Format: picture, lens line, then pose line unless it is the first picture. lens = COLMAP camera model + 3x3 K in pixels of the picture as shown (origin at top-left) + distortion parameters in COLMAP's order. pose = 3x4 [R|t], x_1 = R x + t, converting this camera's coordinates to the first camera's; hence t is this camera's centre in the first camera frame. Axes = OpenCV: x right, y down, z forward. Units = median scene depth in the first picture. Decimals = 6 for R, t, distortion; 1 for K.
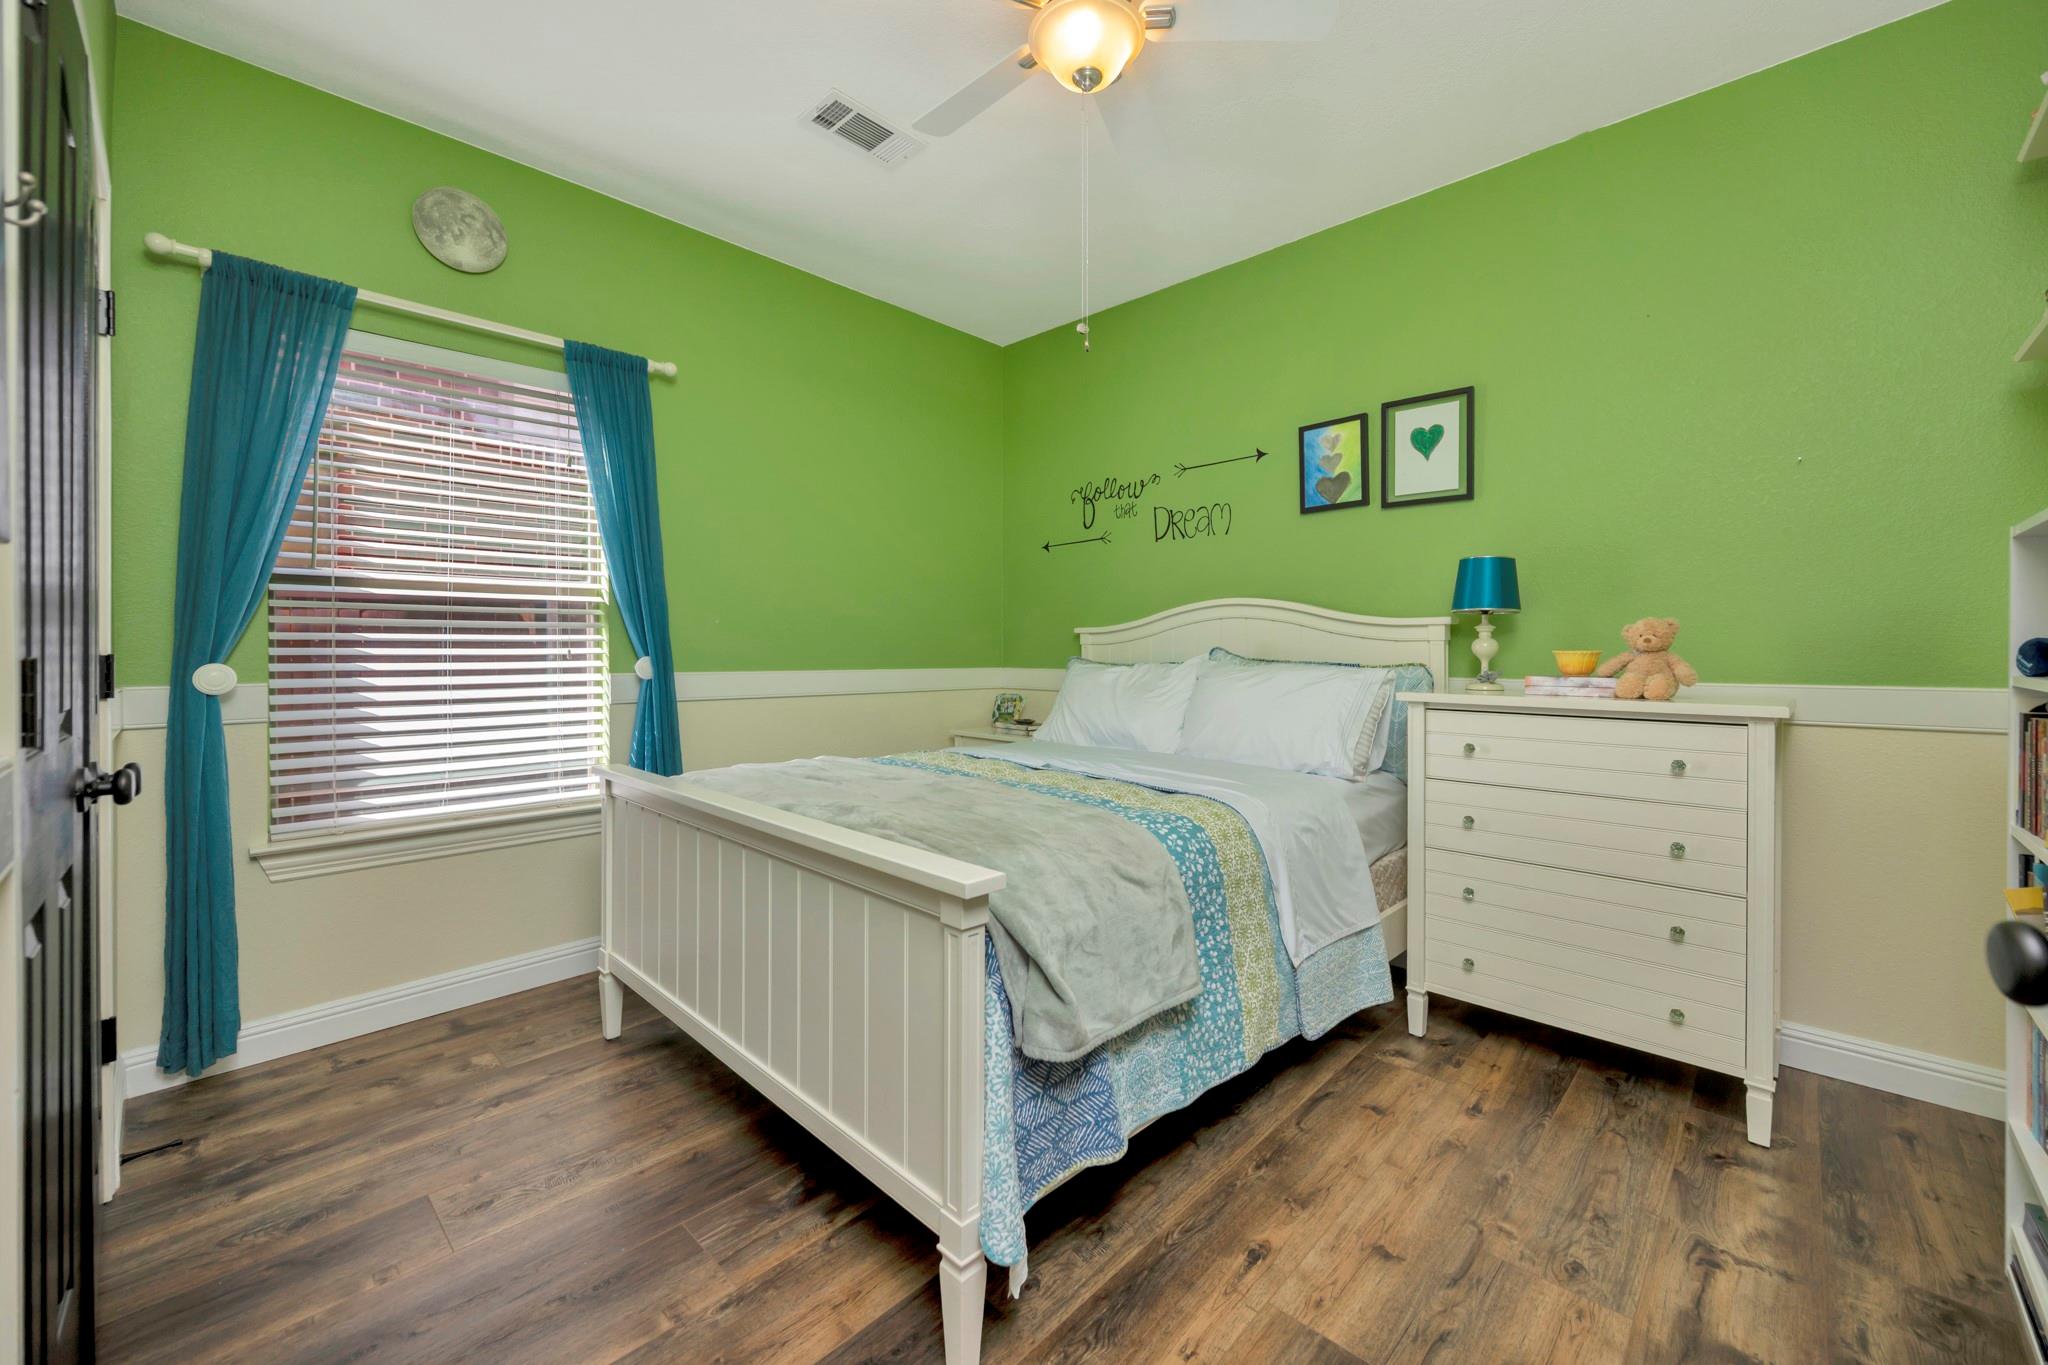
lens RADIAL K [[833.9, 0, 1024.4], [0, 833.9, 650.4], [0, 0, 1]] dist [-0.002819, -0.000168]
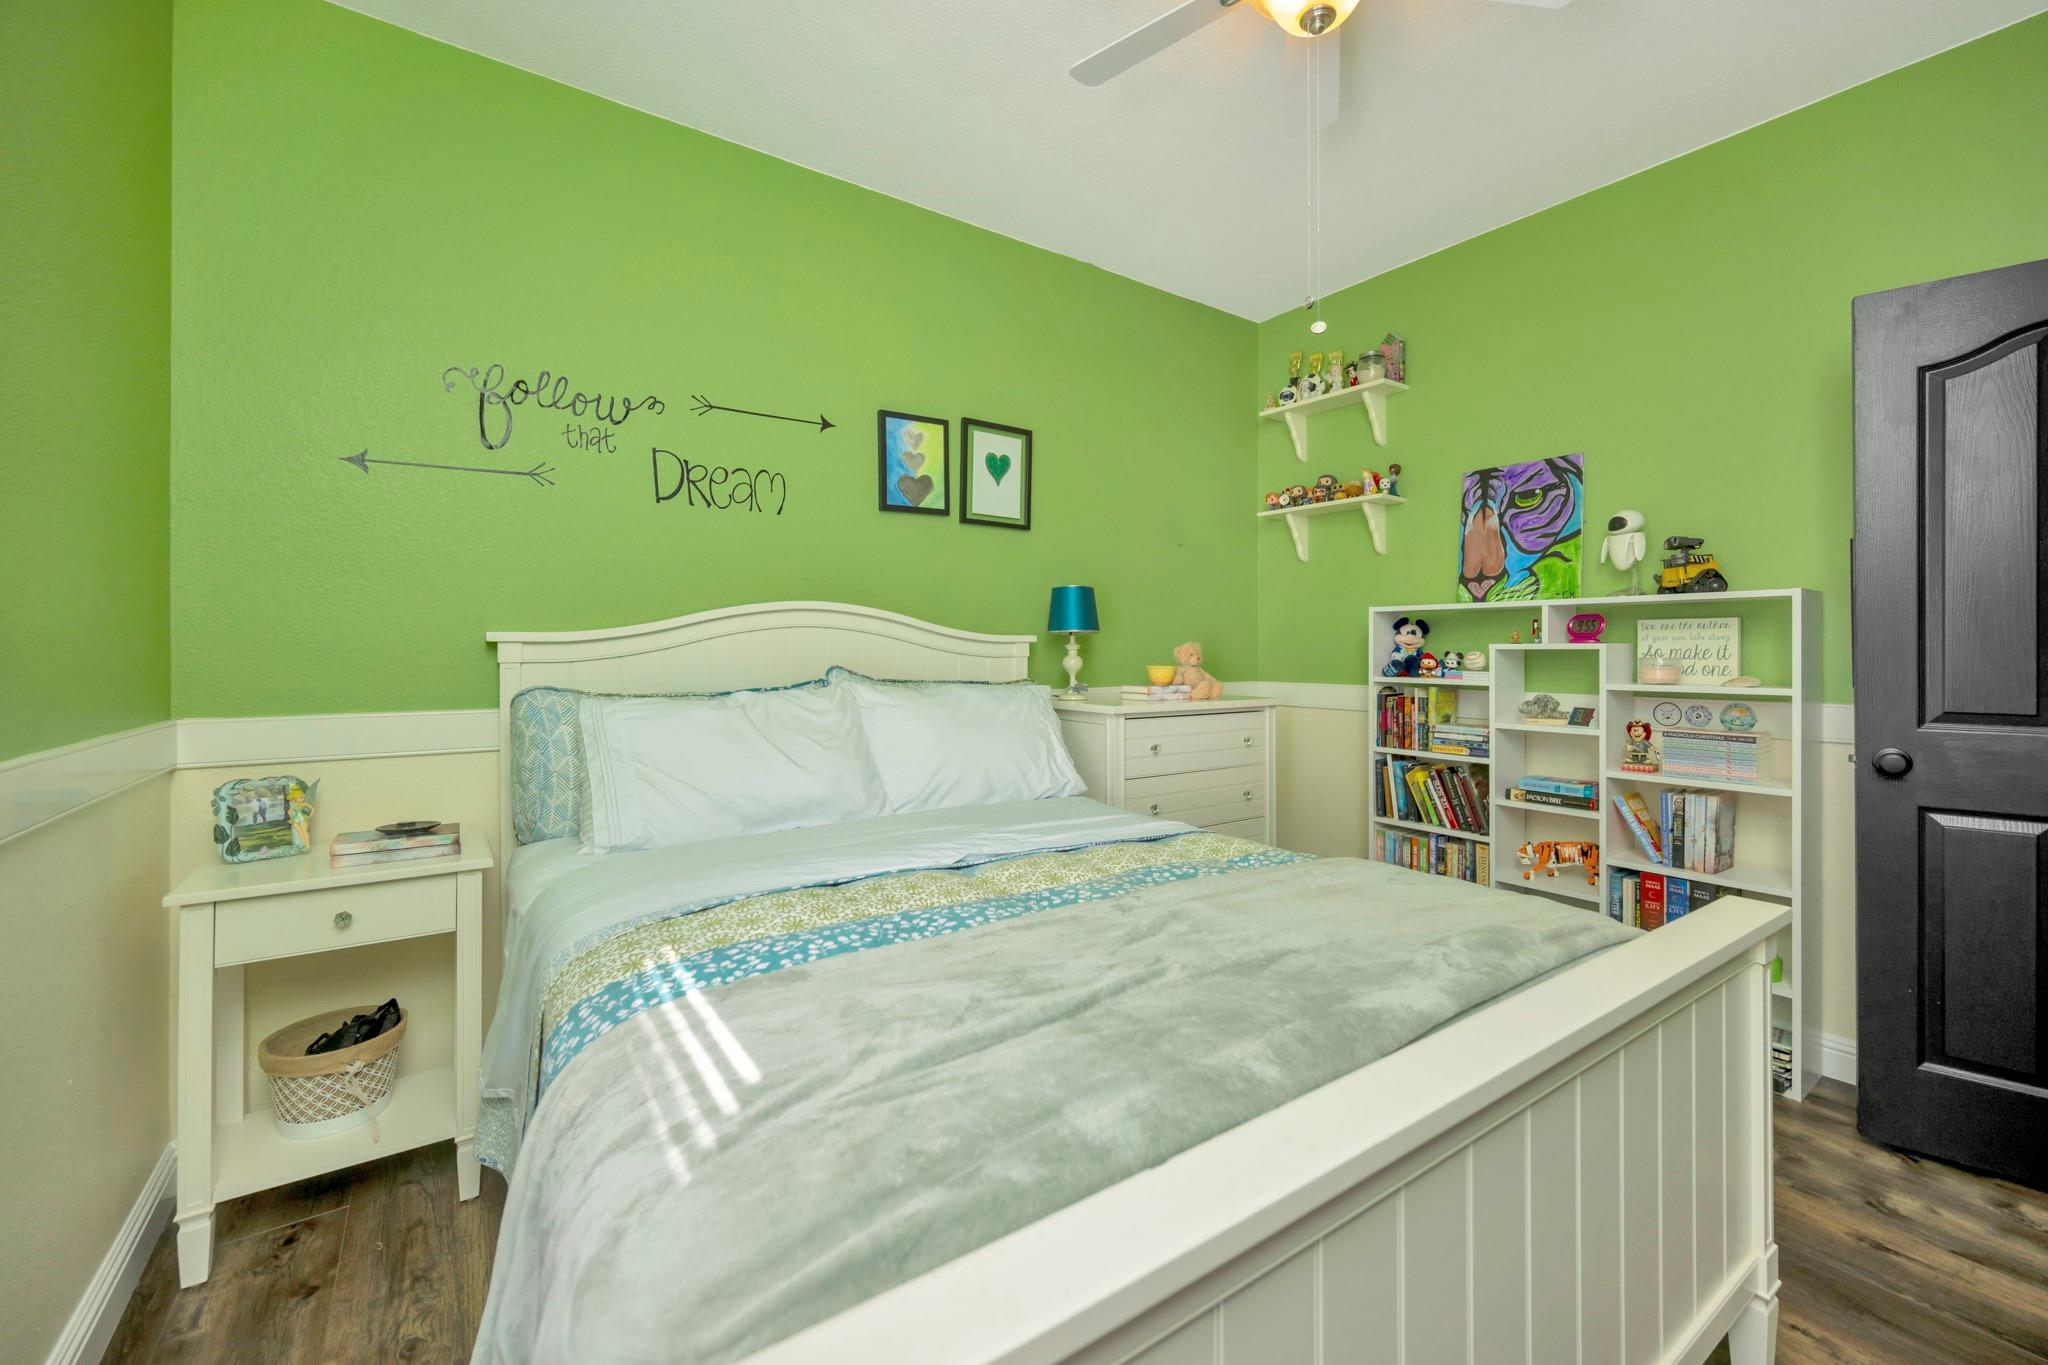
lens RADIAL K [[833.9, 0, 1024.4], [0, 833.9, 650.4], [0, 0, 1]] dist [-0.002819, -0.000168]
pose [[0.189495, 0.012877, 0.981797, -0.514676], [0.008423, 0.999856, -0.014740, -0.004417], [-0.981846, 0.011063, 0.189359, 0.732375]]
